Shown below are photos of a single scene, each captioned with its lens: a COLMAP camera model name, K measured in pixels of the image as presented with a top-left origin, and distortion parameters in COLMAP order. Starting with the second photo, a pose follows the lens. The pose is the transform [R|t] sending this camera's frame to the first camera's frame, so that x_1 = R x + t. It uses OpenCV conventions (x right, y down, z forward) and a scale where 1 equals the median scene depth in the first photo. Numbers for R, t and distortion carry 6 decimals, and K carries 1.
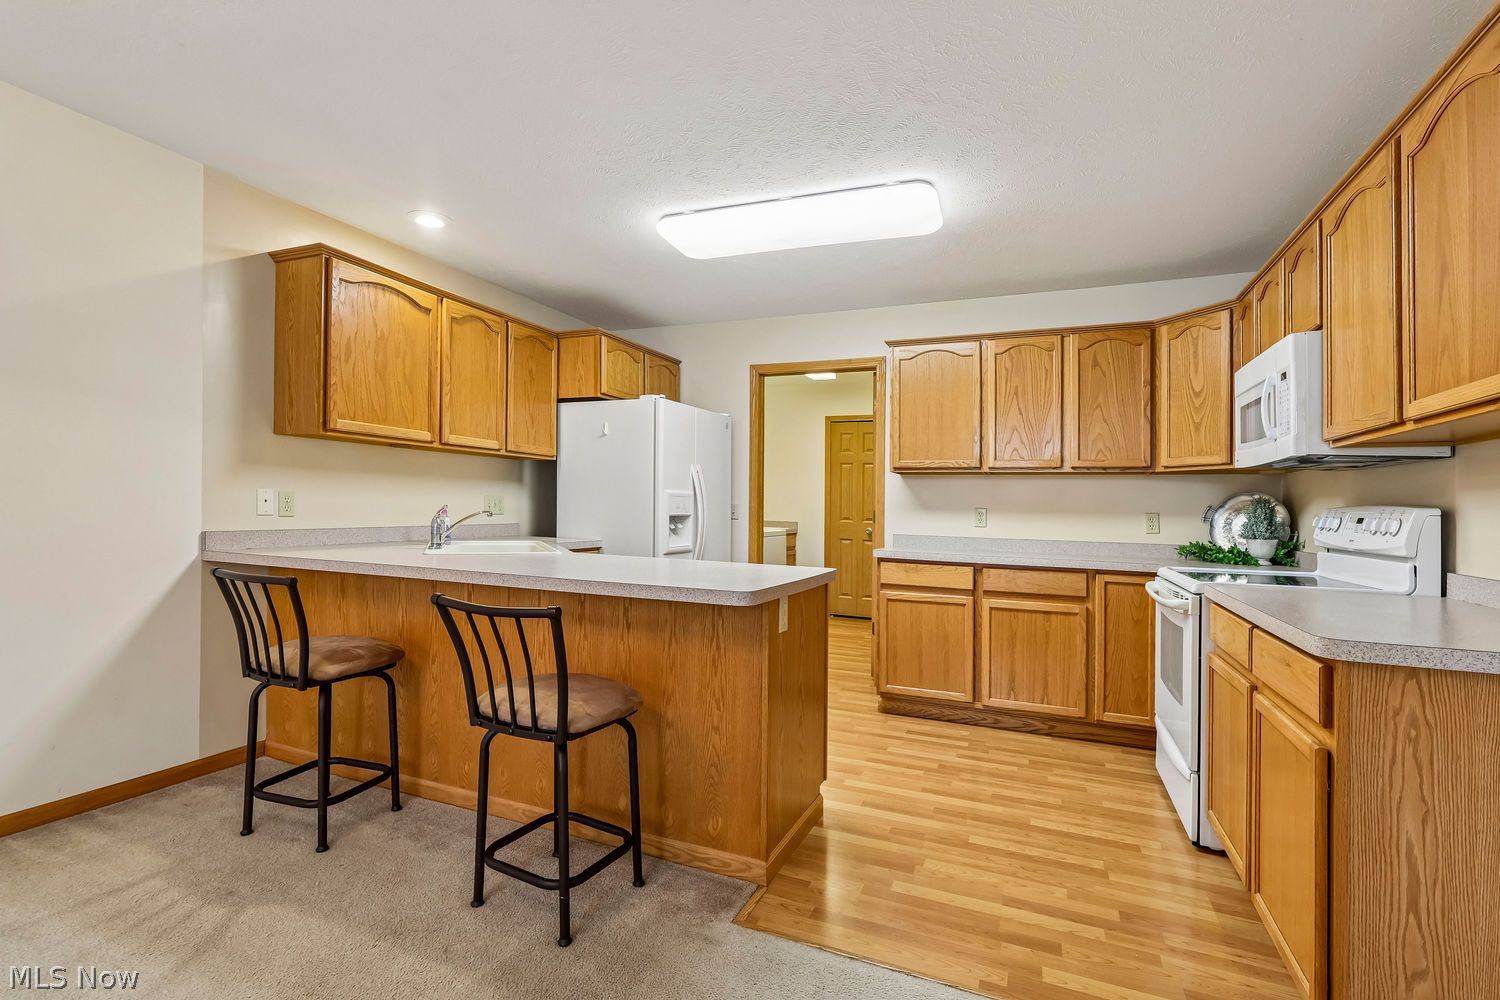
lens RADIAL K [[691.1, 0, 744.9], [0, 691.1, 491.3], [0, 0, 1]] dist [-0.003060, -0.000220]
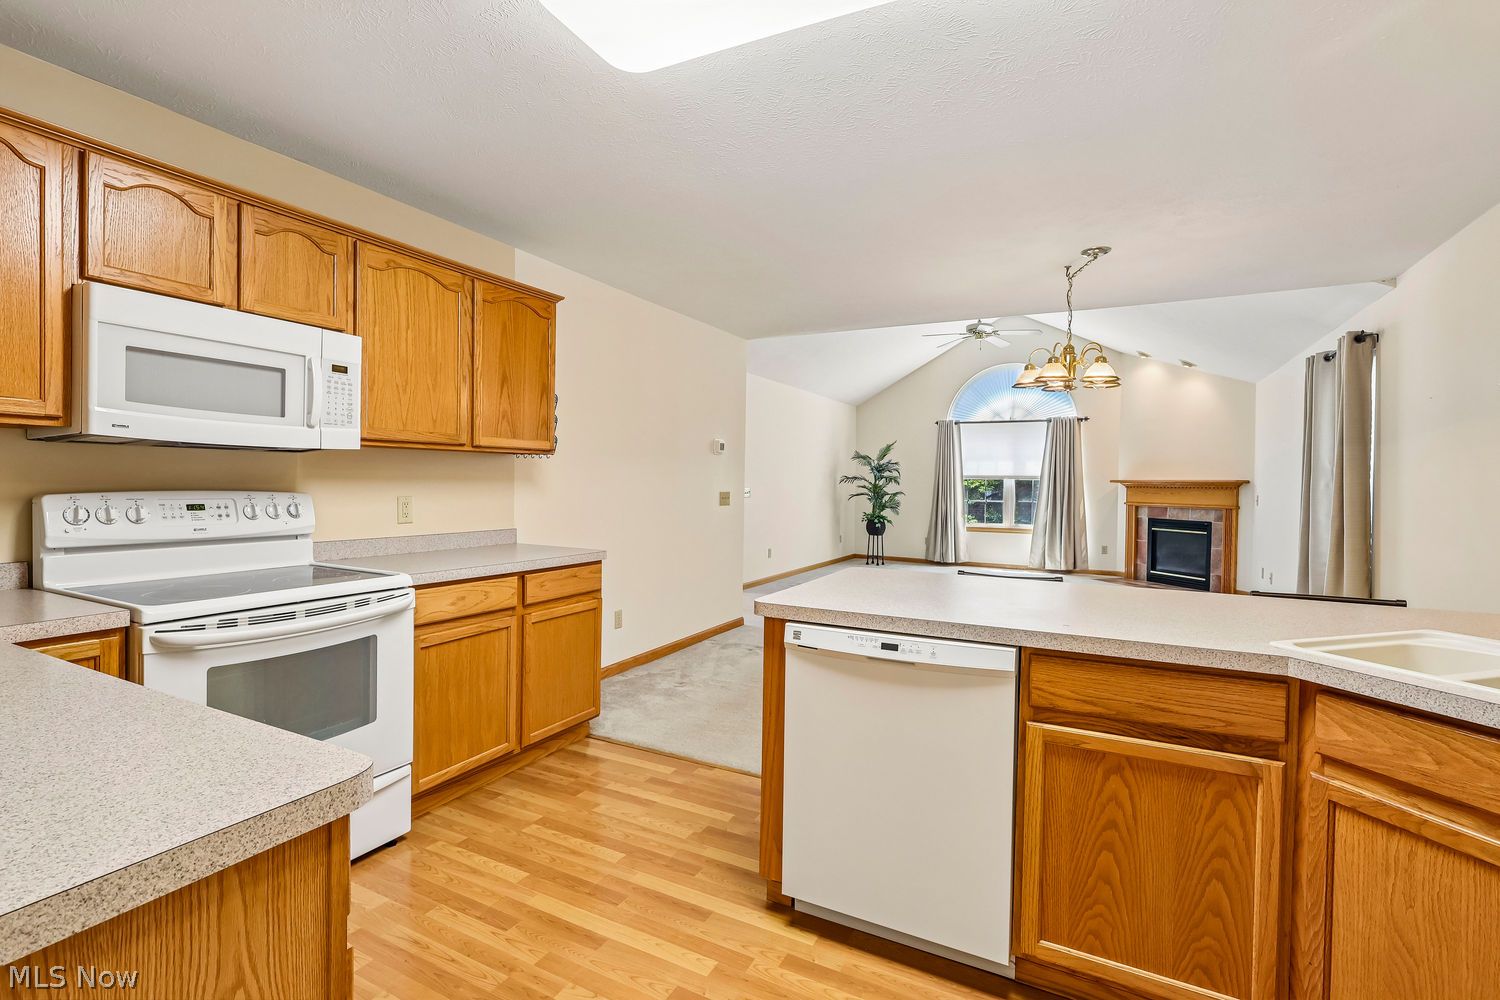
lens RADIAL K [[696.9, 0, 747.6], [0, 696.9, 487.7], [0, 0, 1]] dist [-0.003776, -0.000574]
pose [[-0.996561, -0.034440, 0.075364, 0.062590], [-0.035568, 0.999274, -0.013673, 0.000247], [-0.074839, -0.016307, -0.997062, 1.284647]]
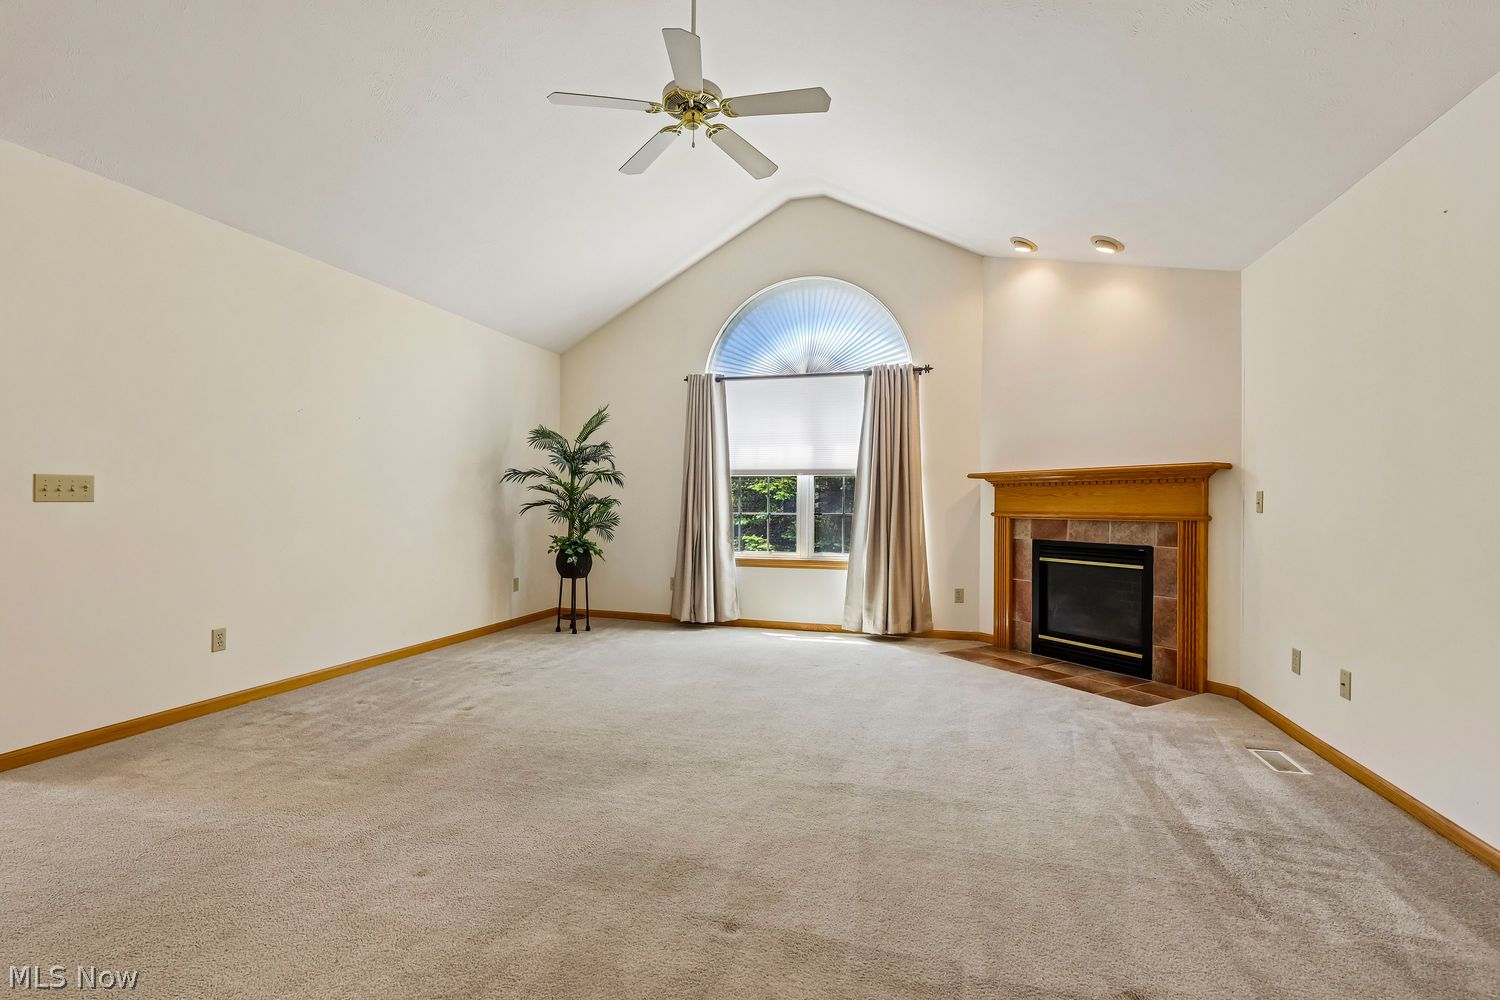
lens RADIAL K [[694.0, 0, 745.1], [0, 694.0, 497.1], [0, 0, 1]] dist [-0.004438, 0.000051]
pose [[-0.992828, -0.030209, -0.115668, -0.460683], [-0.025866, 0.998910, -0.038867, 0.007265], [0.116716, -0.035596, -0.992527, -0.026748]]
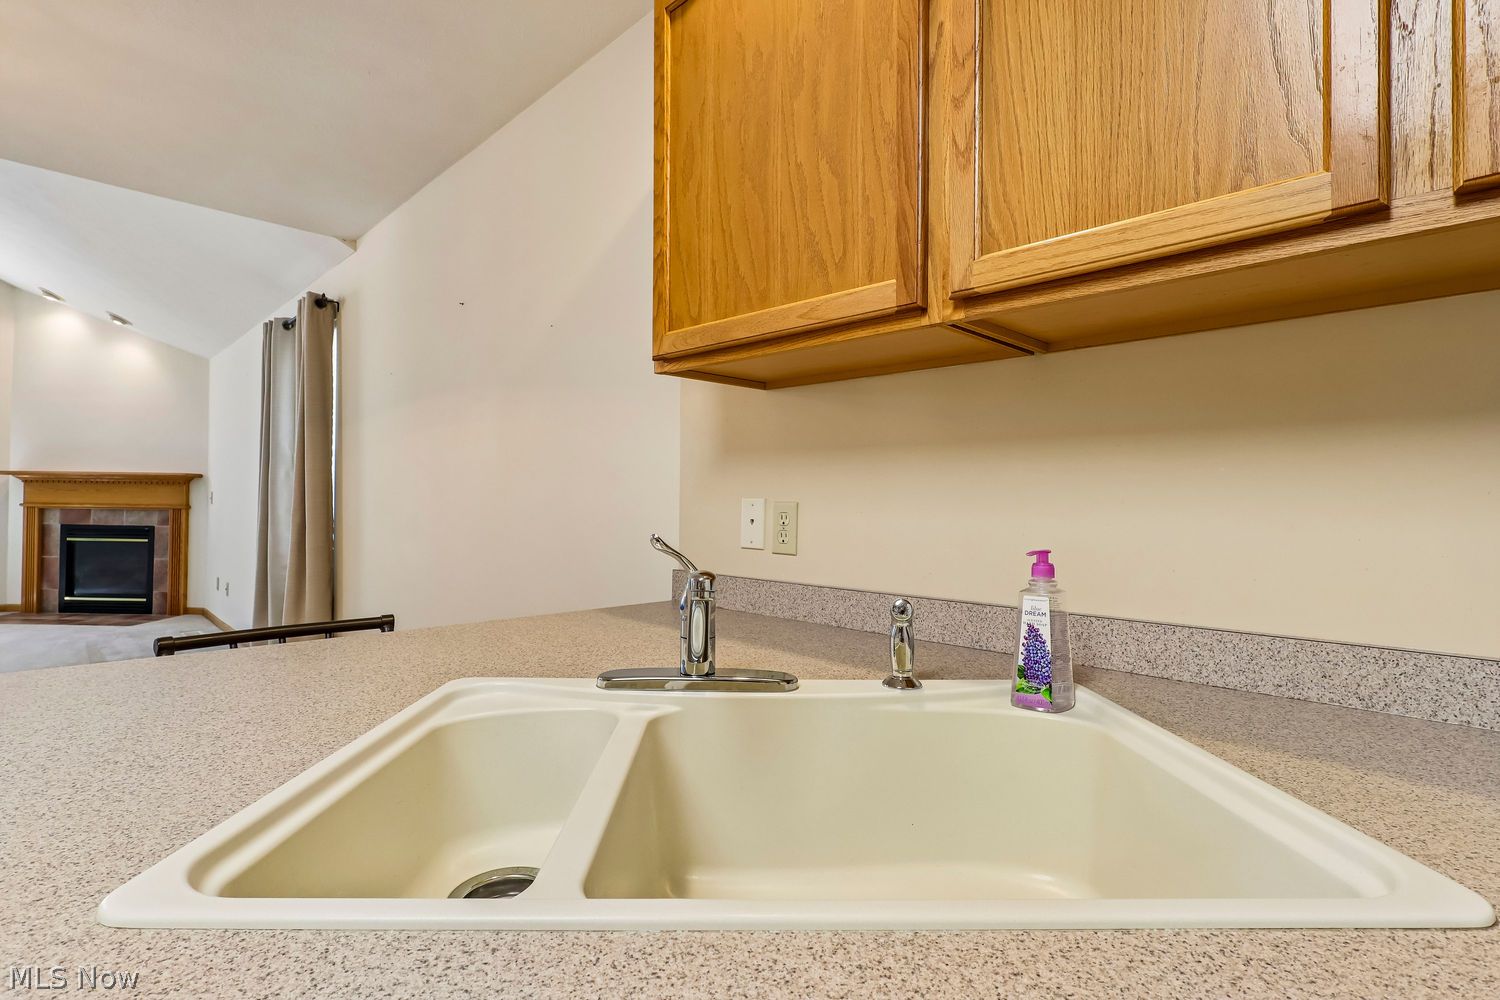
lens RADIAL K [[711.8, 0, 735.4], [0, 711.8, 501.1], [0, 0, 1]] dist [-0.002445, 0.000326]
pose [[-0.379762, -0.026258, -0.924711, -0.155736], [-0.000933, 0.999607, -0.028002, 0.013081], [0.925084, -0.009772, -0.379638, 0.982690]]
